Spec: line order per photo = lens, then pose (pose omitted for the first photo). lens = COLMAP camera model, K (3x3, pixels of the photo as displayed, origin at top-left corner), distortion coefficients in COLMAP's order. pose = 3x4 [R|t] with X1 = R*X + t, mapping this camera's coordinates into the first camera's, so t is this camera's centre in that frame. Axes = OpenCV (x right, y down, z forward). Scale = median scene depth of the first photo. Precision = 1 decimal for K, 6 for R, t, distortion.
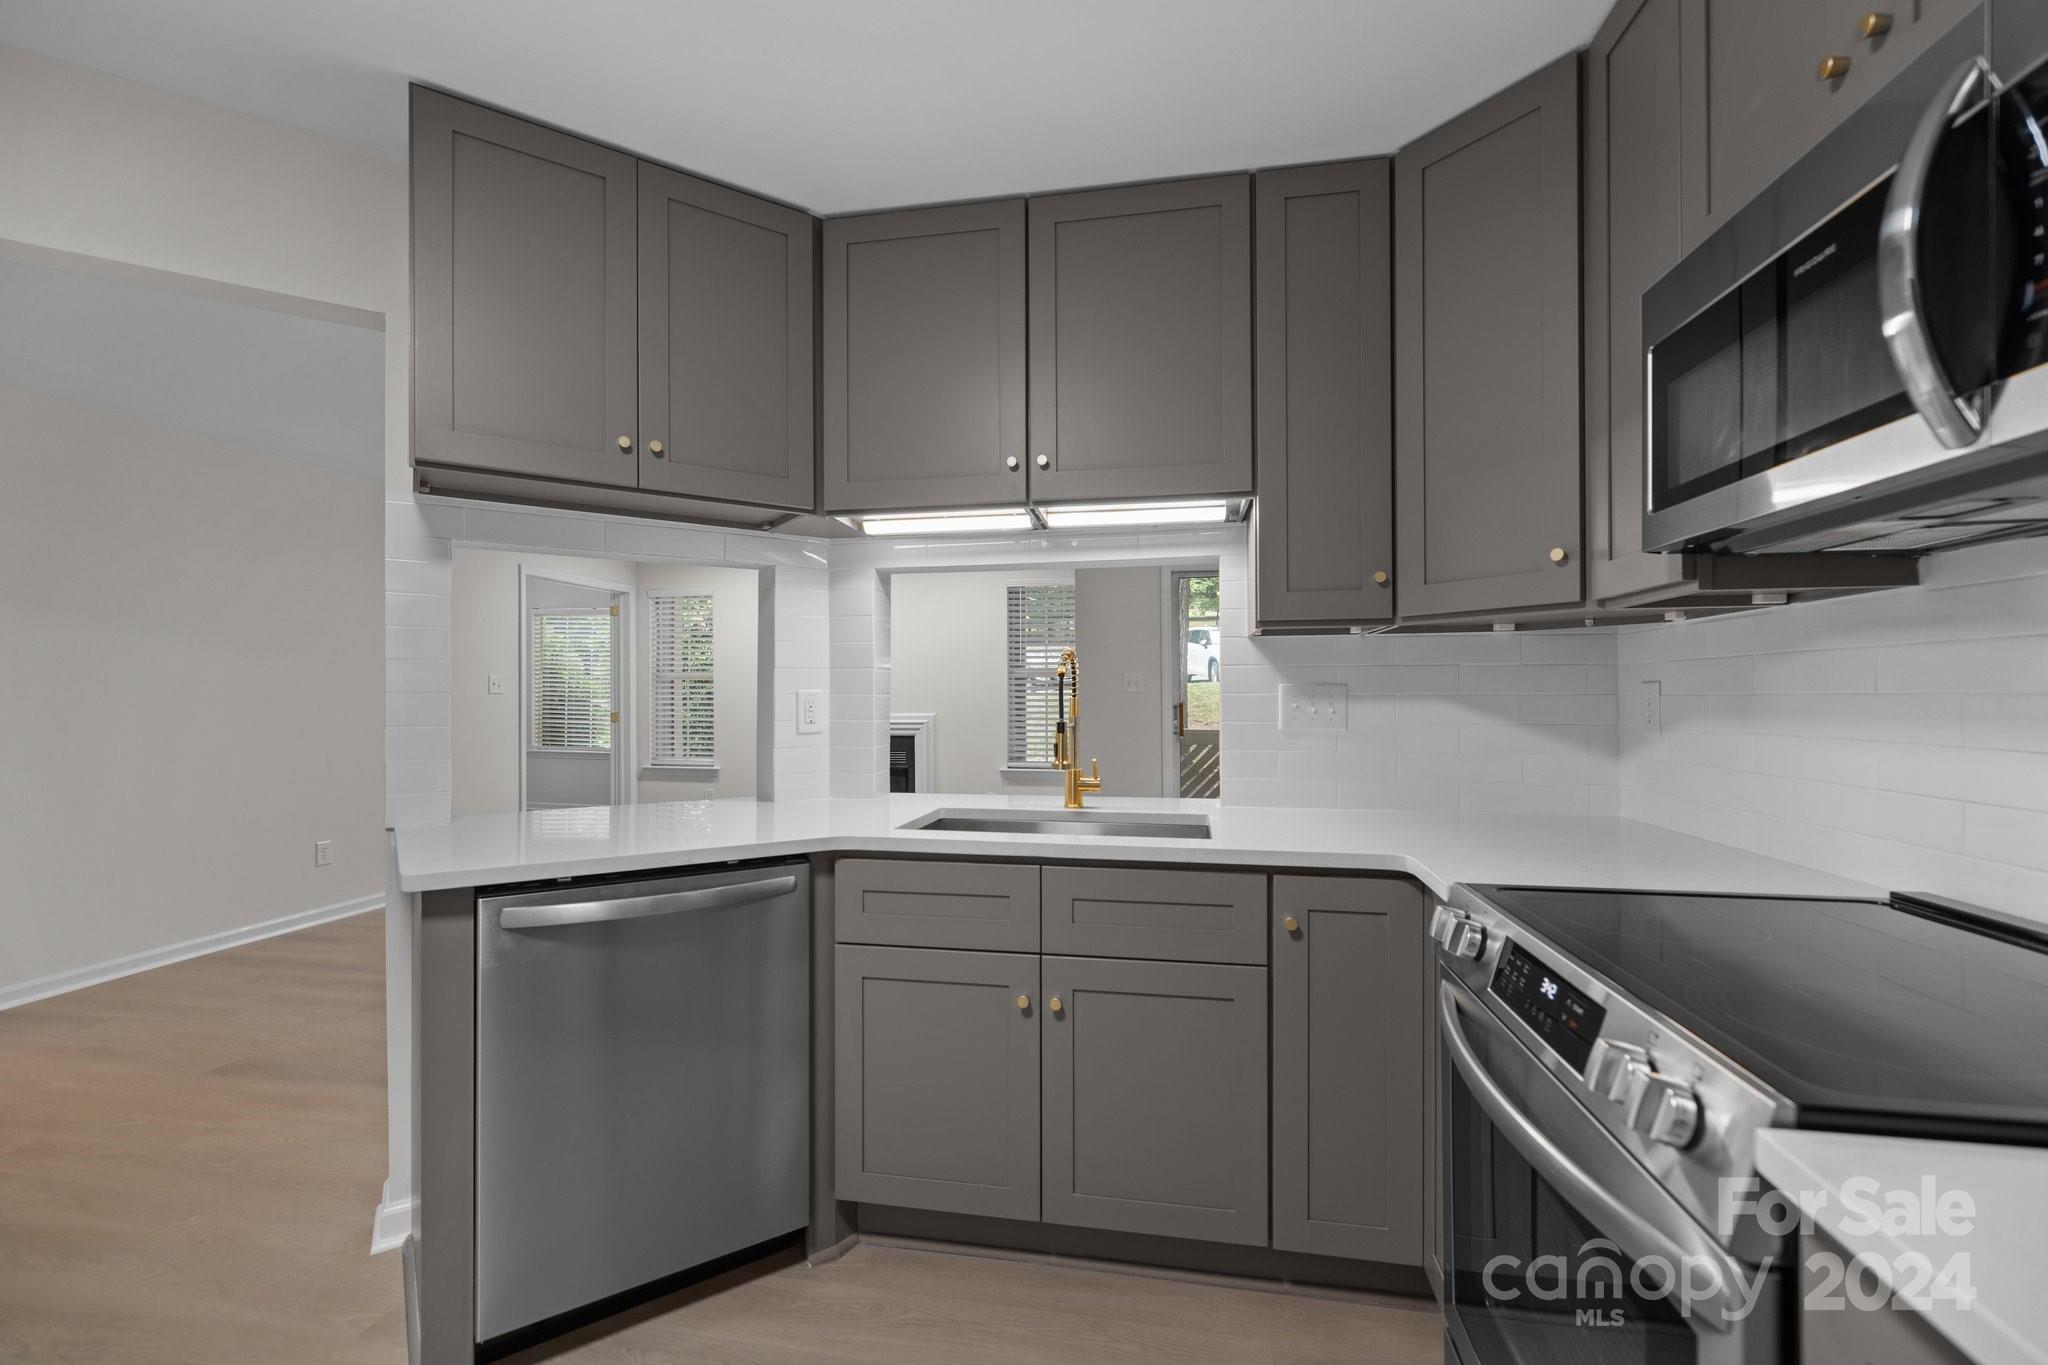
lens RADIAL K [[874.9, 0, 1017.4], [0, 874.9, 692.3], [0, 0, 1]] dist [0.000732, -0.000328]
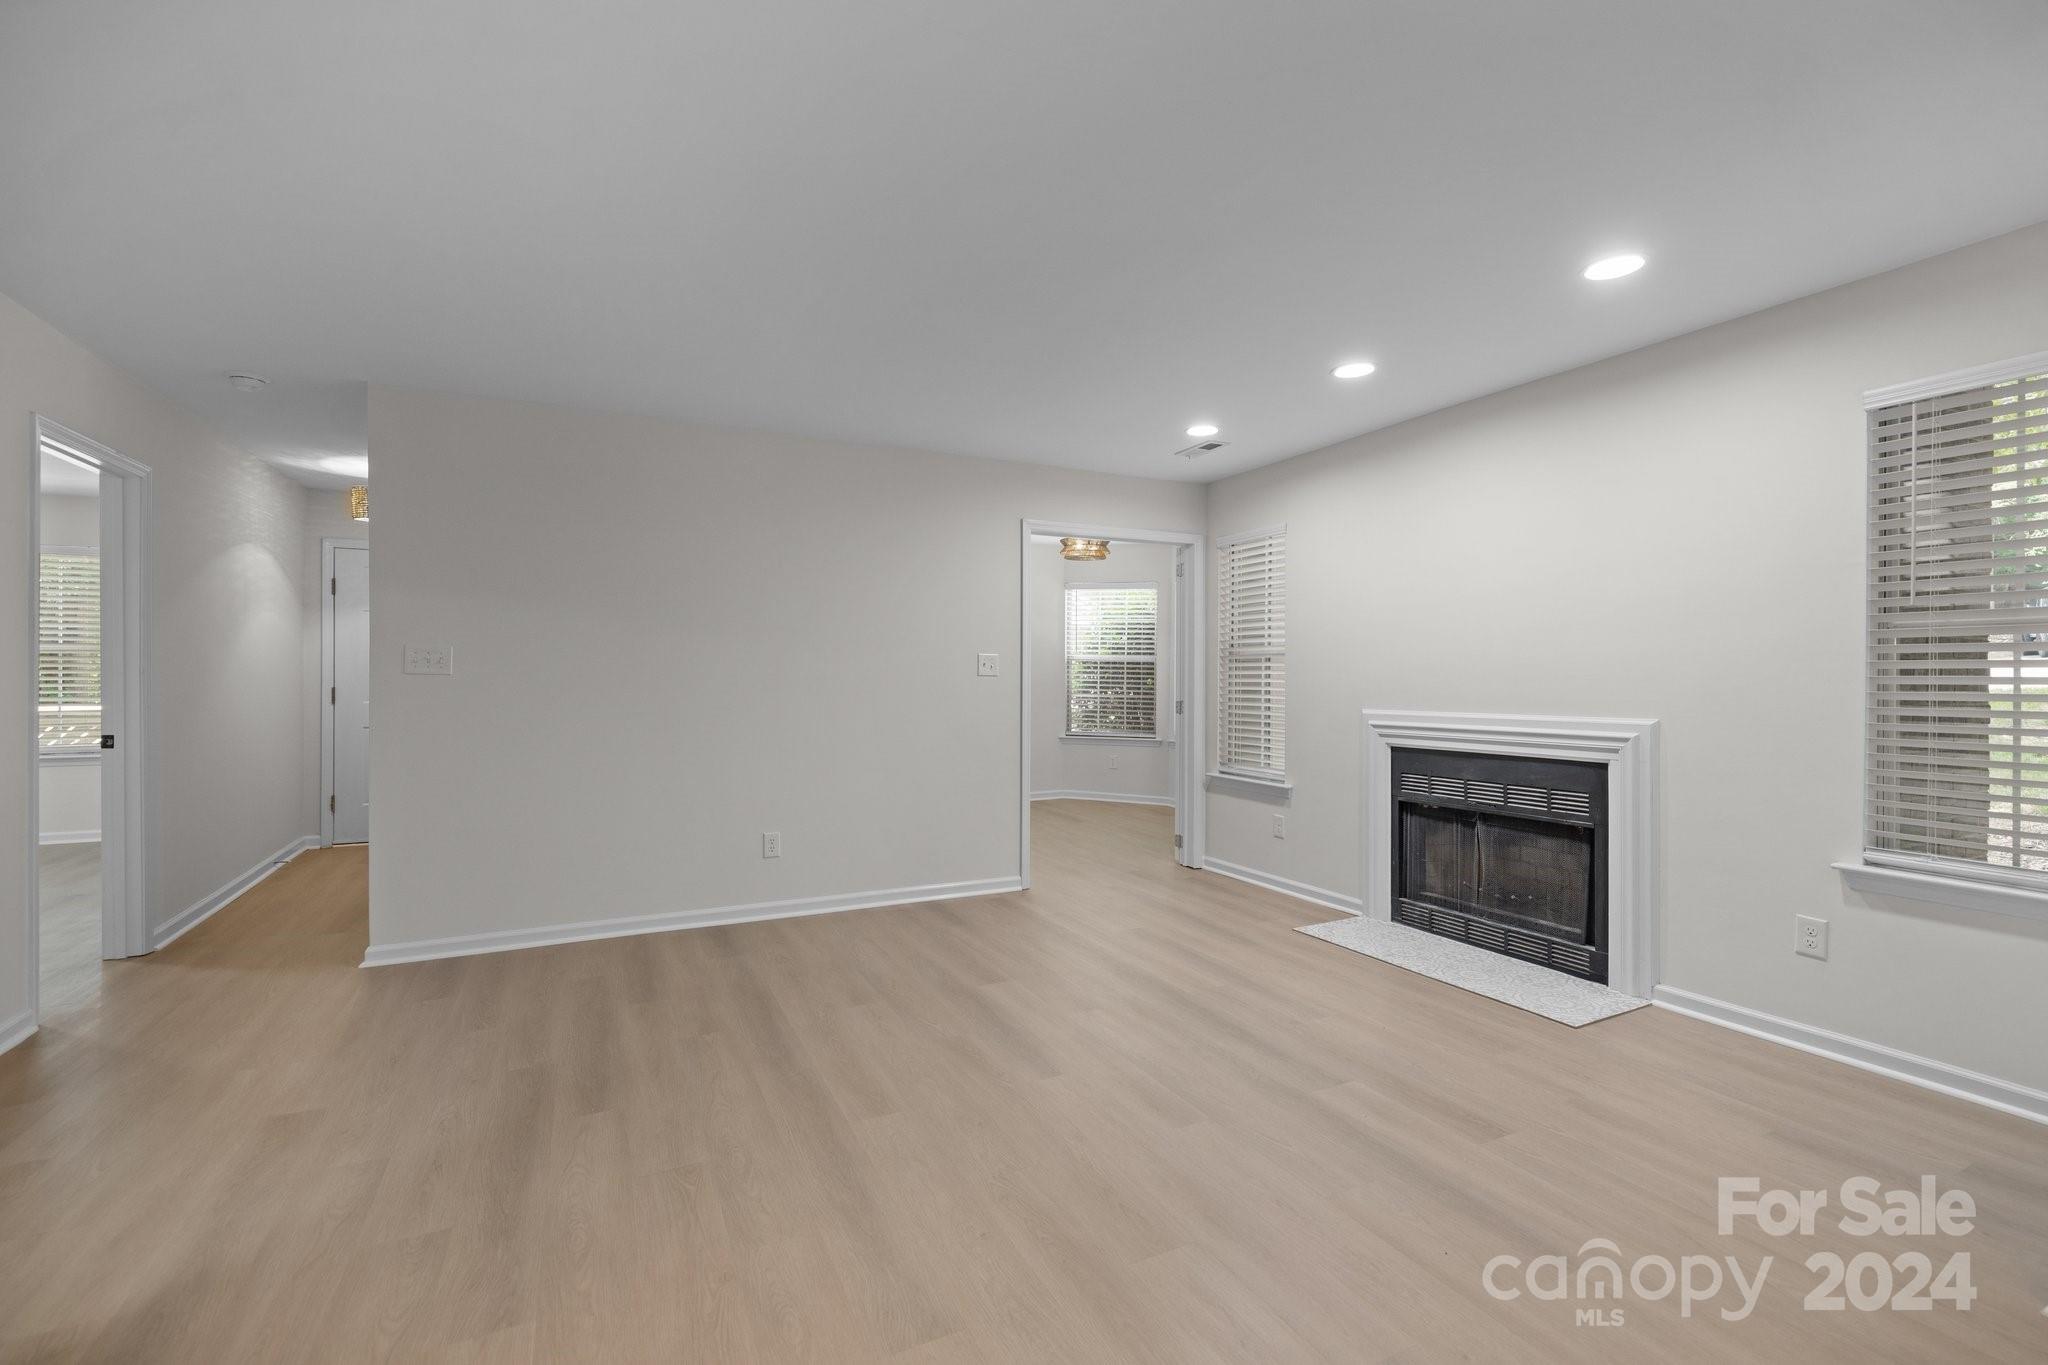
lens RADIAL K [[869.5, 0, 1008.1], [0, 869.5, 684.8], [0, 0, 1]] dist [-0.000720, 0.000147]
pose [[0.593636, 0.008426, -0.804690, 0.210669], [-0.001975, 0.999957, 0.009014, 0.005385], [0.804731, -0.003762, 0.593627, 1.254402]]
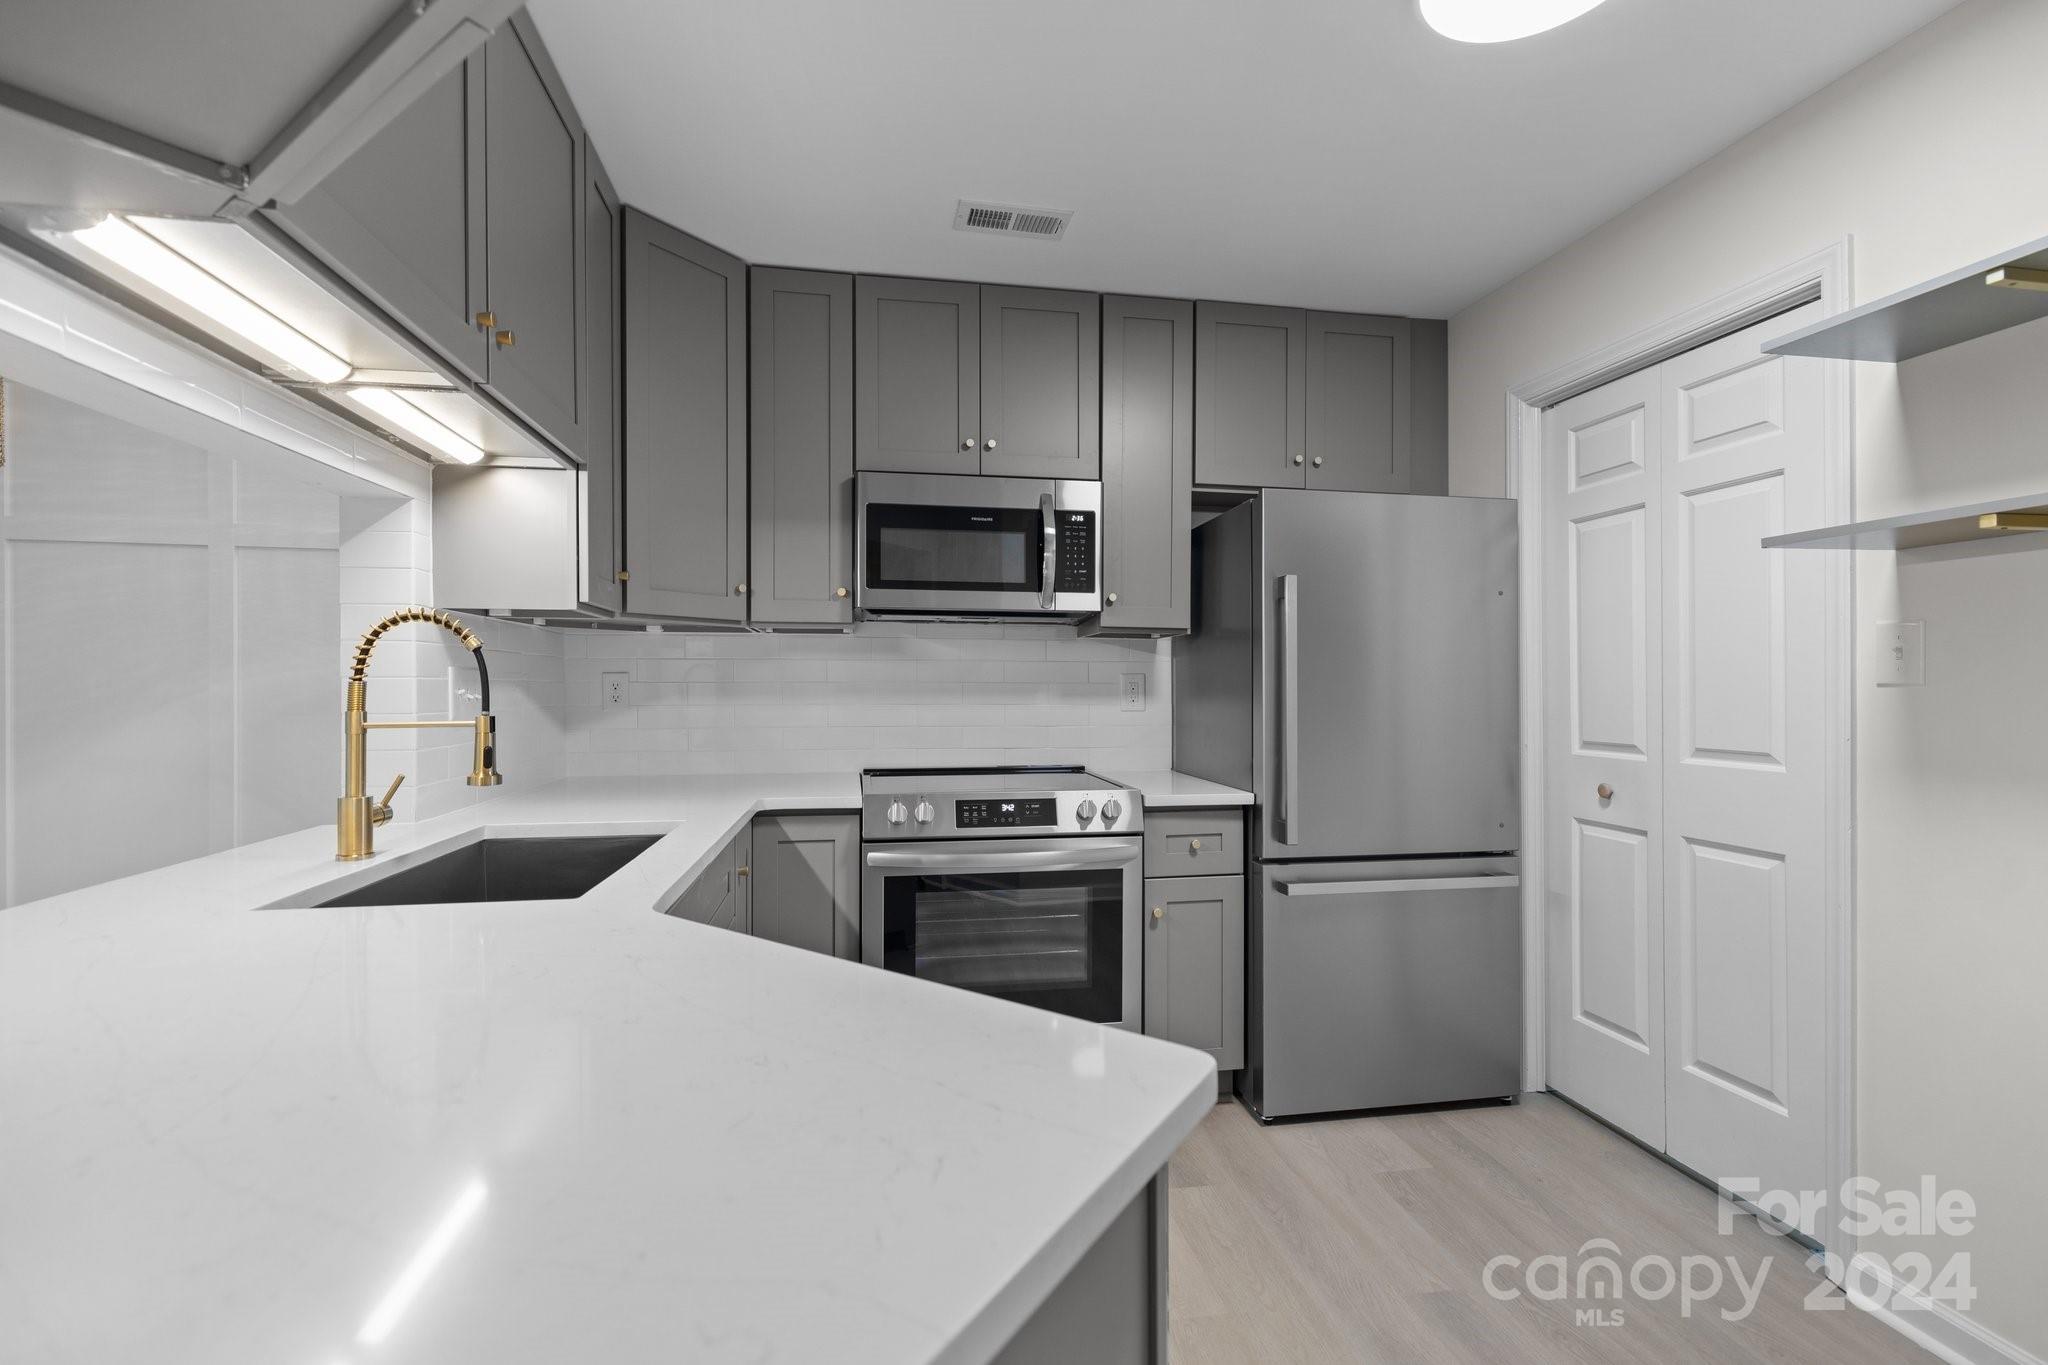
lens RADIAL K [[873.3, 0, 1000.7], [0, 873.3, 683.9], [0, 0, 1]] dist [-0.001075, -0.000135]
pose [[-0.343721, 0.002758, 0.939068, -0.655397], [-0.003863, 0.999983, -0.004351, 0.008205], [-0.939064, -0.005123, -0.343705, 0.759061]]
